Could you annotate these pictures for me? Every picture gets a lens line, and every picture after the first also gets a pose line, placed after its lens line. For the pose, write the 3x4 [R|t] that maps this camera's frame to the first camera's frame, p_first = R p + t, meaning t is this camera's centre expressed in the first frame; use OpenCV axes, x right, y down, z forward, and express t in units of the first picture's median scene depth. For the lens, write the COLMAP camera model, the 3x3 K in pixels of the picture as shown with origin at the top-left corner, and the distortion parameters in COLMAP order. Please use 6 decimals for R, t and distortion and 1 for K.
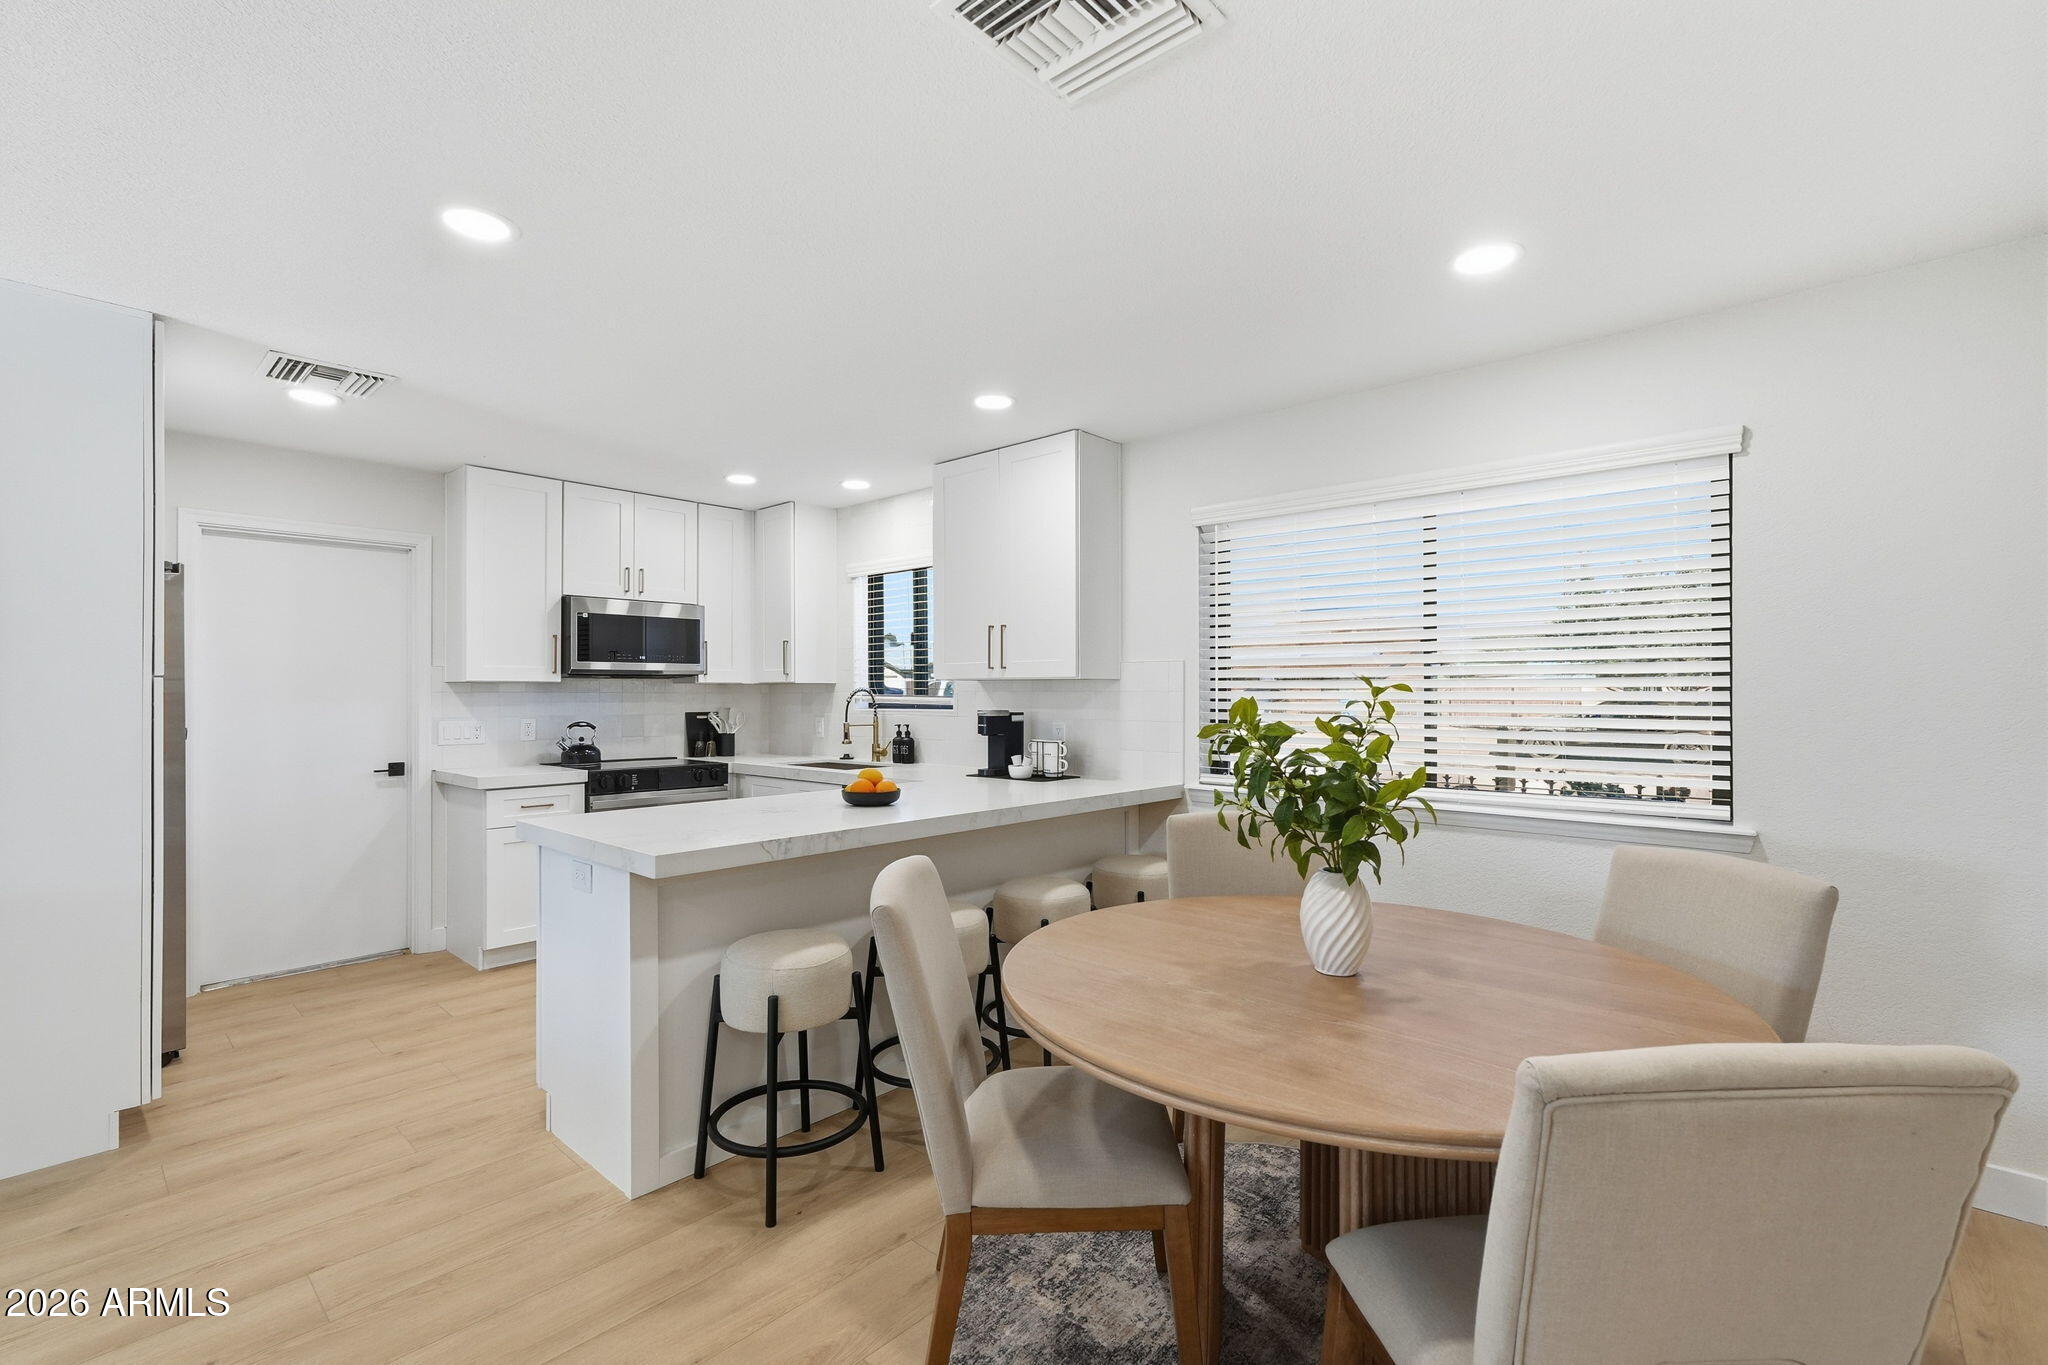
lens RADIAL K [[906.3, 0, 1026.7], [0, 906.3, 688.1], [0, 0, 1]] dist [-0.010884, 0.005795]
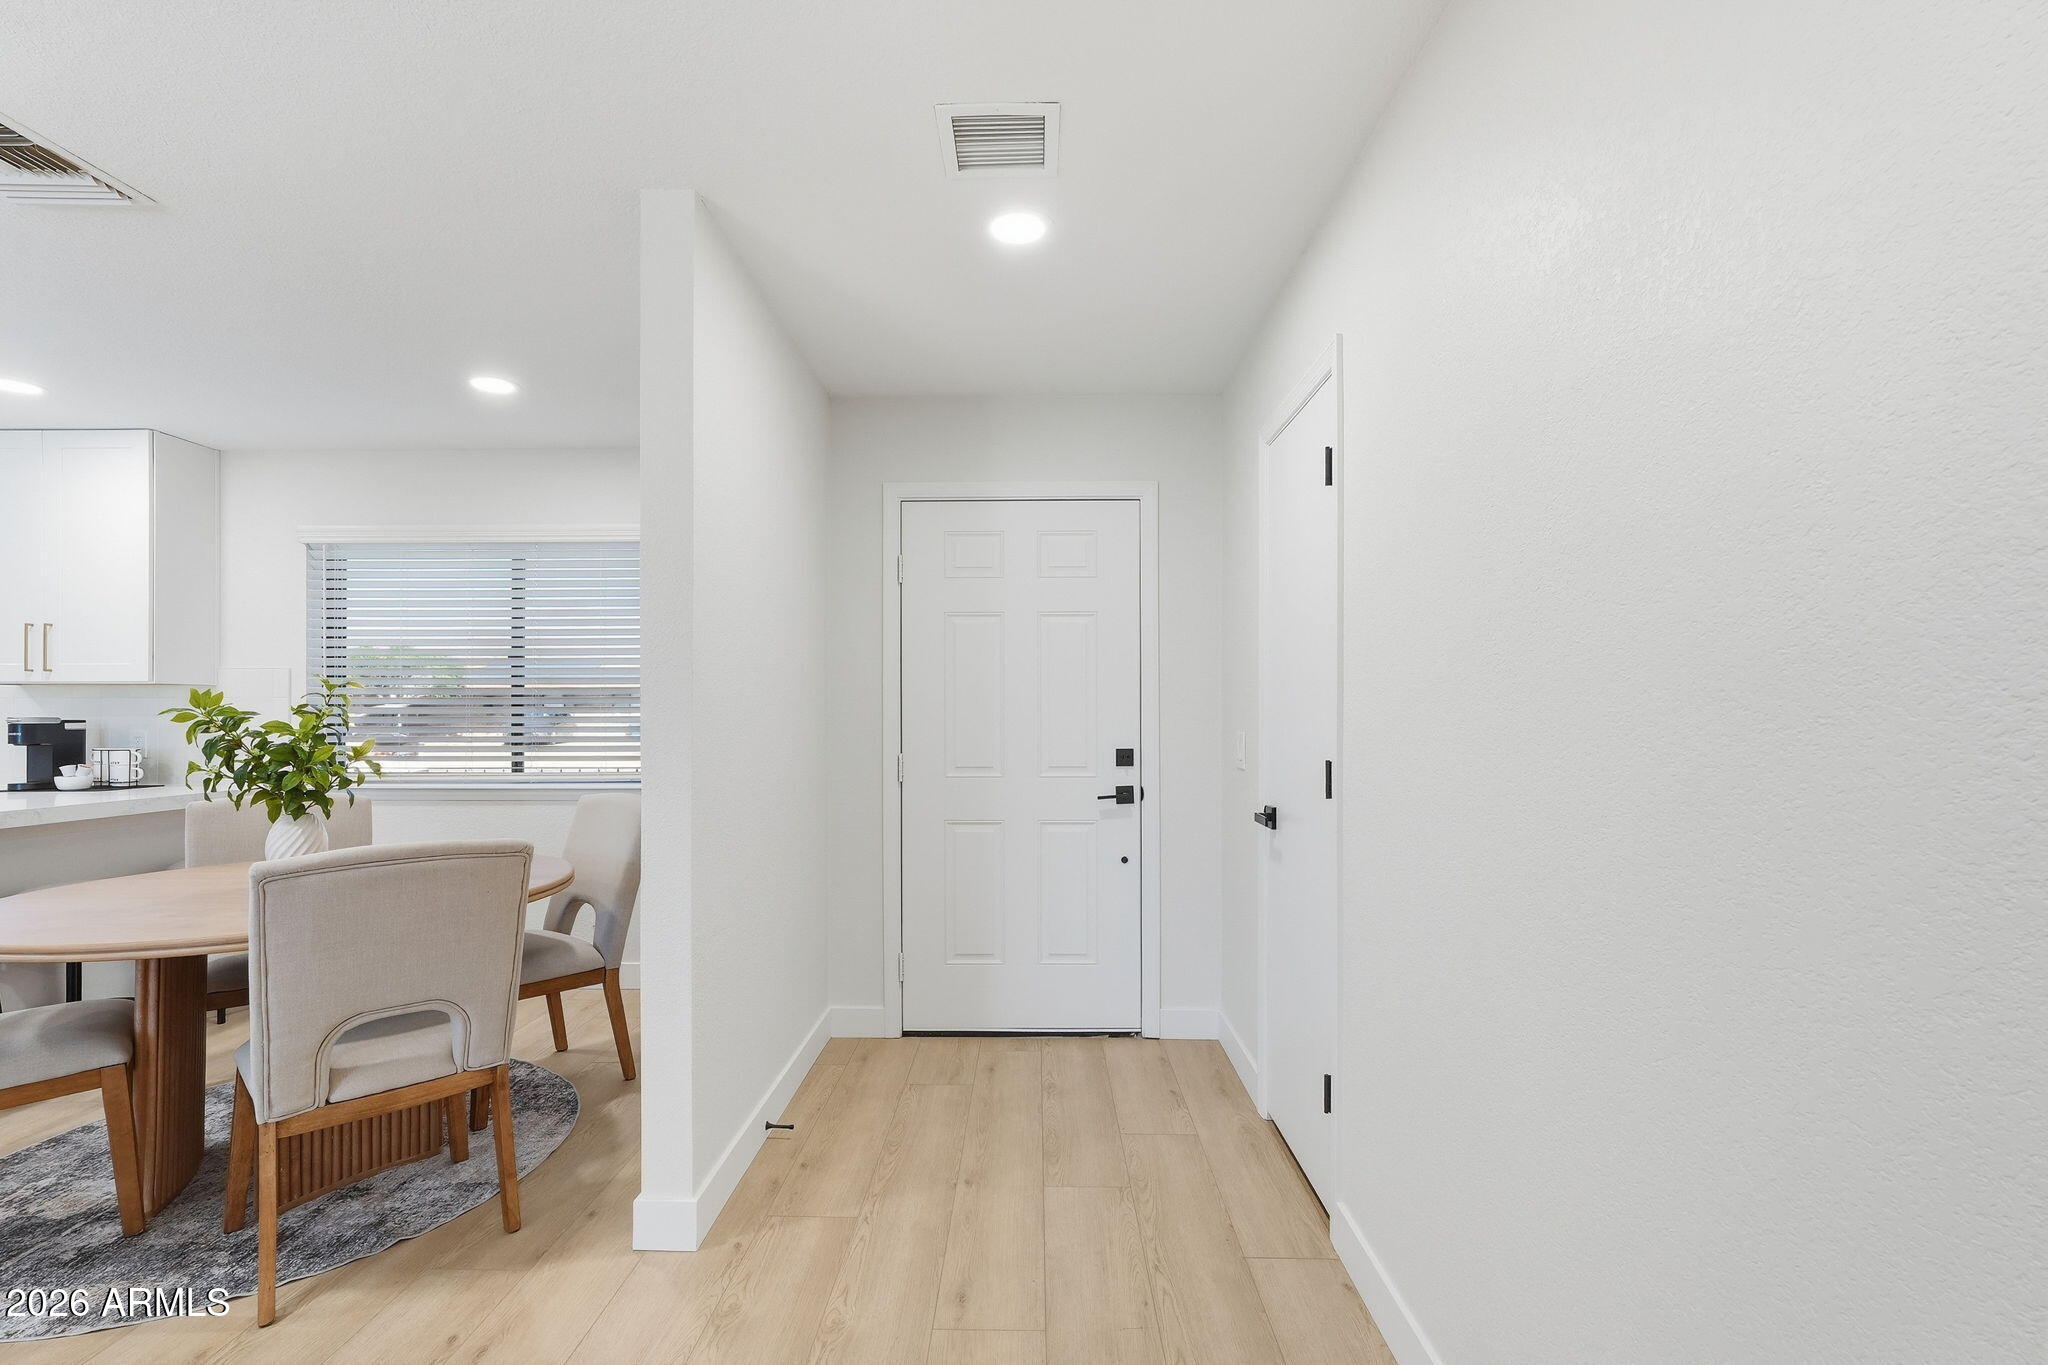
lens RADIAL K [[906.3, 0, 1025.3], [0, 906.3, 710.4], [0, 0, 1]] dist [-0.010884, 0.005795]
pose [[0.751360, 0.000591, 0.659893, 0.107125], [0.000175, 0.999999, -0.001095, 0.017583], [-0.659893, 0.000938, 0.751359, -0.316318]]
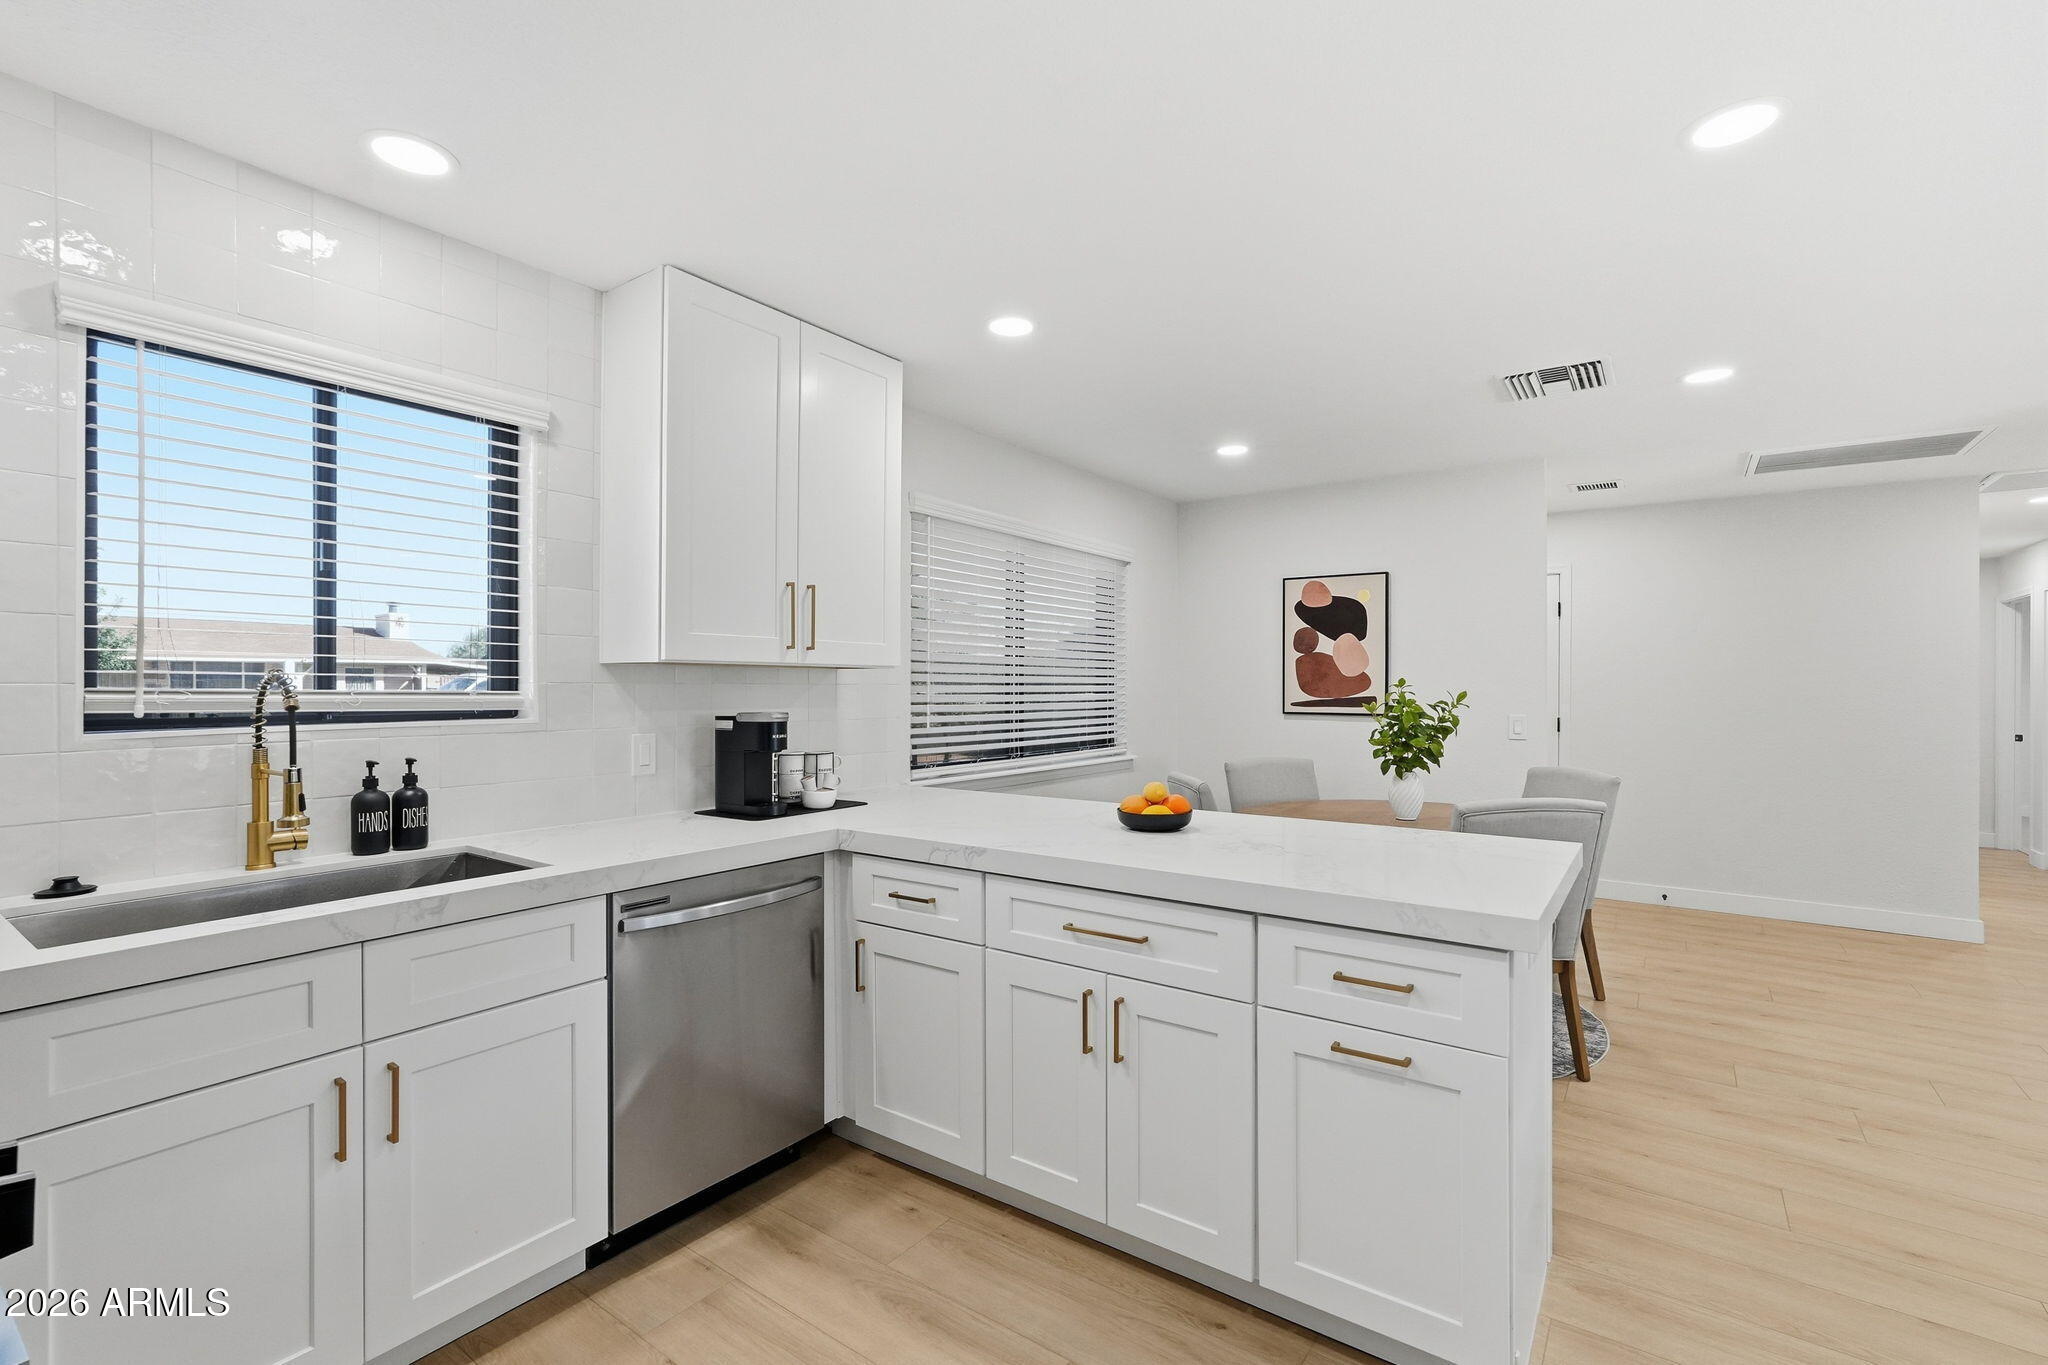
lens RADIAL K [[906.3, 0, 1018.3], [0, 906.3, 685.2], [0, 0, 1]] dist [-0.010884, 0.005795]
pose [[-0.107496, 0.001994, 0.994203, -0.663511], [-0.006615, 0.999974, -0.002721, 0.004972], [-0.994183, -0.006869, -0.107481, 0.849374]]
